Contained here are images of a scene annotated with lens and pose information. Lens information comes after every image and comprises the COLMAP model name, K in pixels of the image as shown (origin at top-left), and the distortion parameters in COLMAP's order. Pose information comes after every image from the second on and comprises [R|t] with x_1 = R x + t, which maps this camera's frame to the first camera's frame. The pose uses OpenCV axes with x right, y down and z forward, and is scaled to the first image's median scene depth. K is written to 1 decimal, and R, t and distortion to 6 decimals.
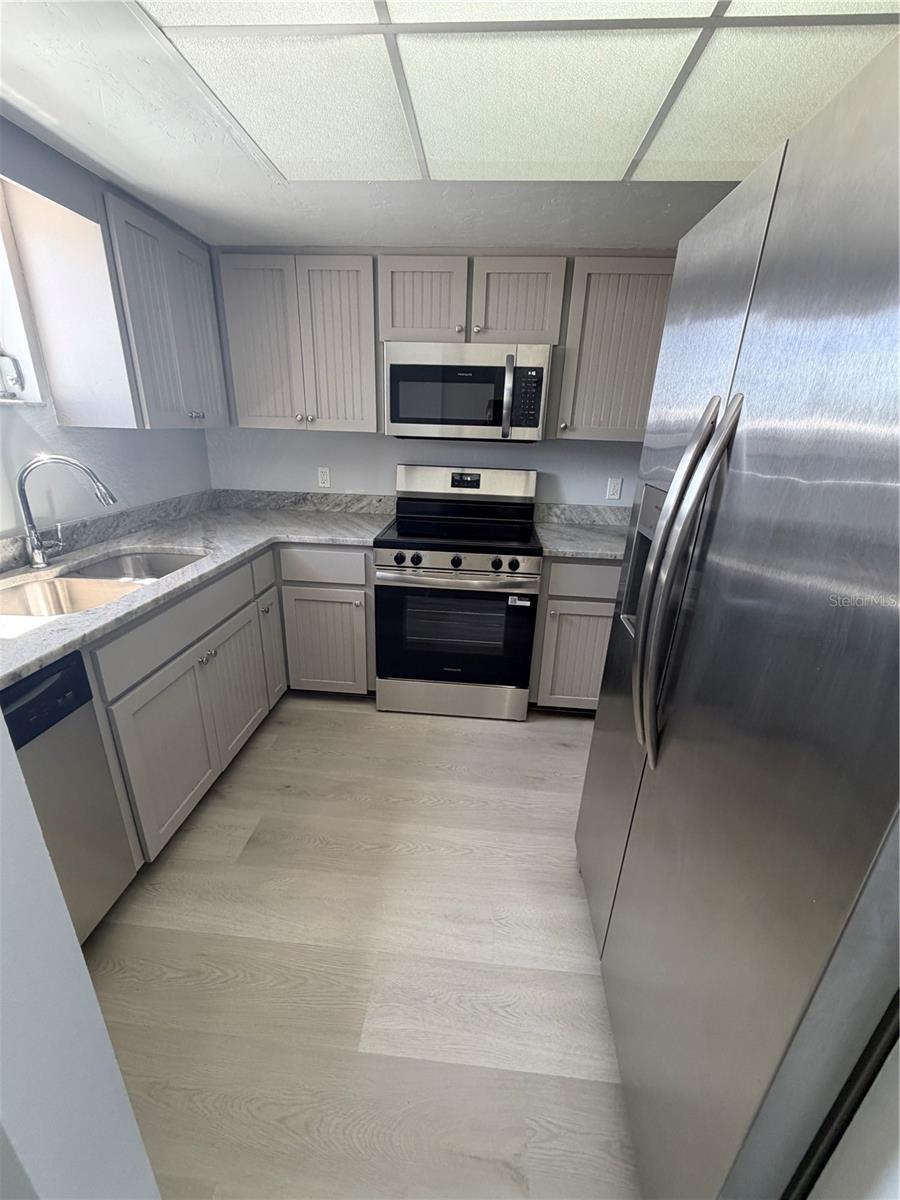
lens RADIAL K [[478.5, 0, 450.6], [0, 478.5, 601.1], [0, 0, 1]] dist [-0.000315, 0.000063]
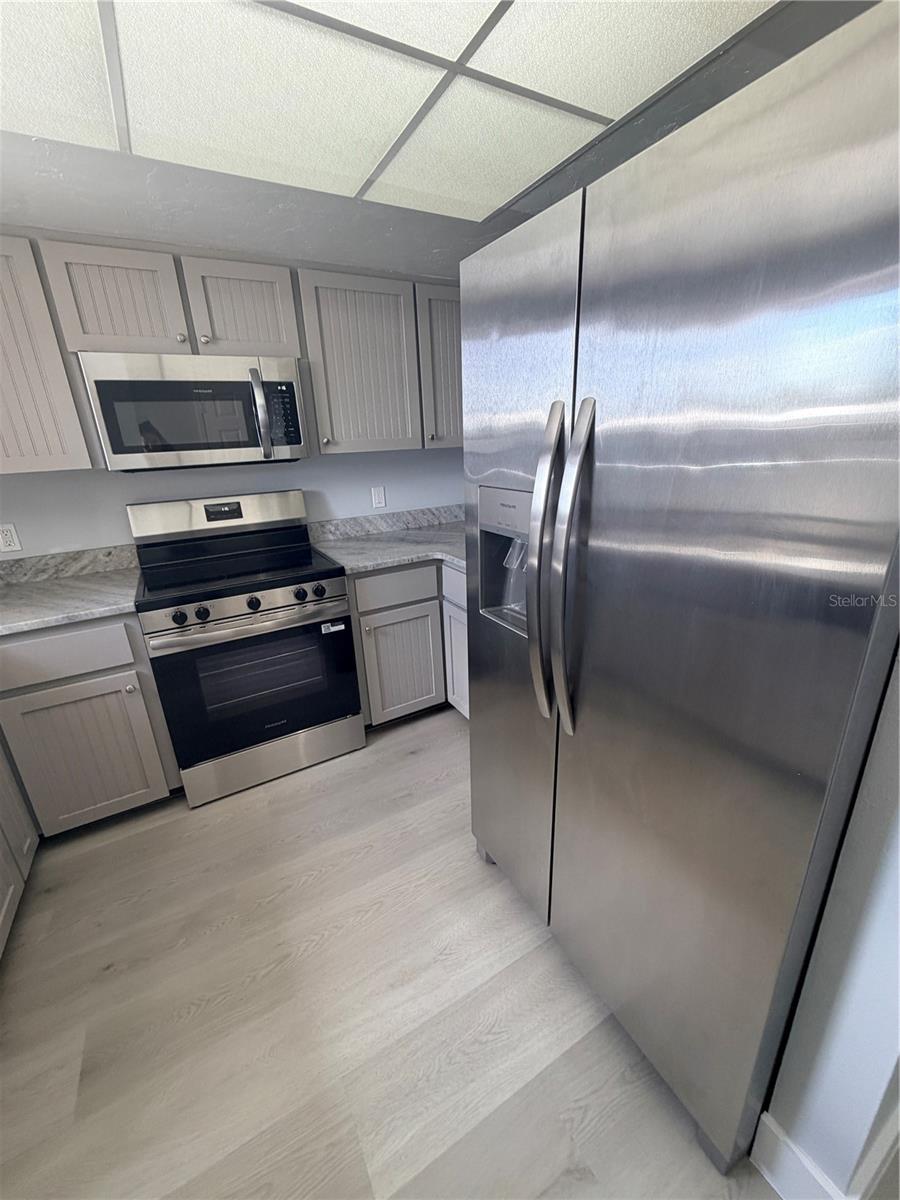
lens RADIAL K [[478.5, 0, 450.1], [0, 478.5, 600.5], [0, 0, 1]] dist [-0.000315, 0.000063]
pose [[0.822957, -0.249321, 0.510471, -0.141177], [0.262714, 0.963721, 0.047159, -0.035961], [-0.503709, 0.095298, 0.858601, 0.076121]]
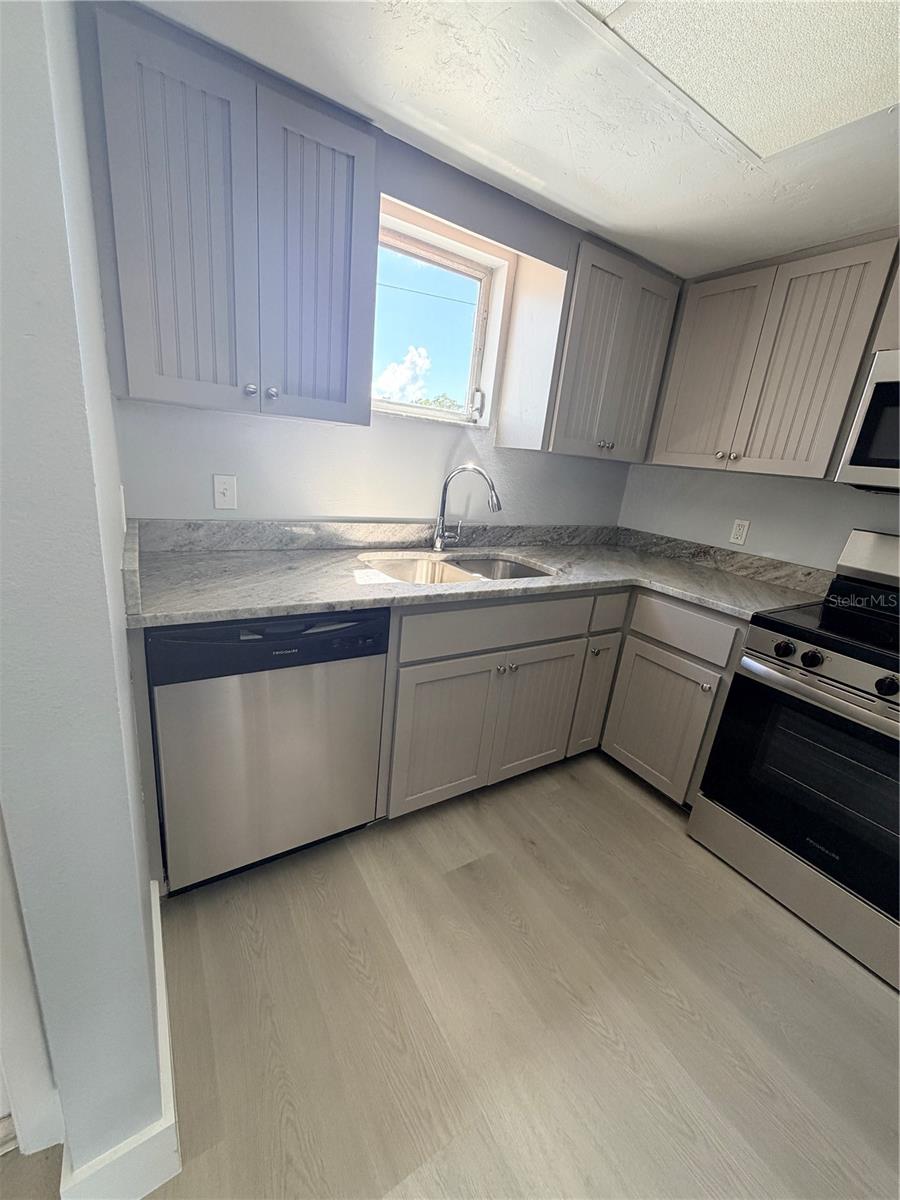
lens RADIAL K [[478.5, 0, 449.8], [0, 478.5, 599.6], [0, 0, 1]] dist [-0.000315, 0.000063]
pose [[0.599650, 0.261906, -0.756191, 0.111766], [-0.356927, 0.933267, 0.040198, -0.011499], [0.716256, 0.245801, 0.653115, 0.192463]]
